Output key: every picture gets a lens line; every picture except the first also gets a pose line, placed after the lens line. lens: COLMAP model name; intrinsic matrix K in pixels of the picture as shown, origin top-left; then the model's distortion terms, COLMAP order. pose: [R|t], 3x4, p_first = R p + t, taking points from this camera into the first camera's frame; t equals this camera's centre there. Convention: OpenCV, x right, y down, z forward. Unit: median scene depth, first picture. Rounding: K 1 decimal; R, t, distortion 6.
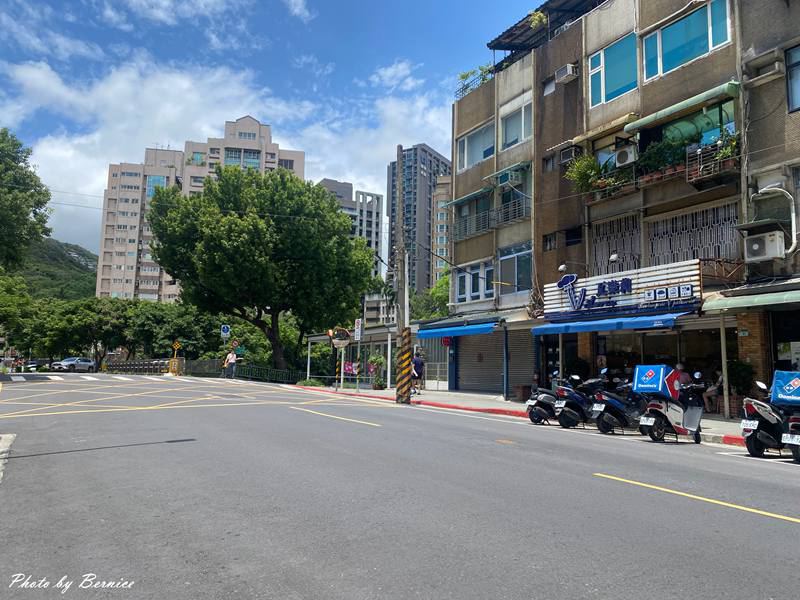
lens RADIAL K [[607.3, 0, 398.4], [0, 607.3, 299.5], [0, 0, 1]] dist [-0.002389, 0.002657]
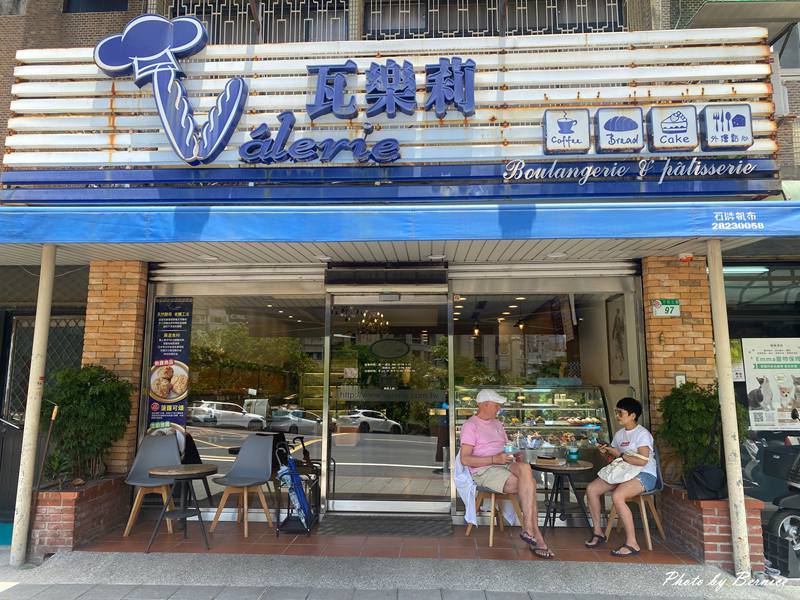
lens RADIAL K [[607.3, 0, 397.3], [0, 607.3, 295.0], [0, 0, 1]] dist [-0.002389, 0.002657]
pose [[0.537316, 0.122829, 0.834389, 0.152153], [-0.095705, 0.991827, -0.084375, 0.084406], [-0.837933, -0.034519, 0.544680, 0.841442]]
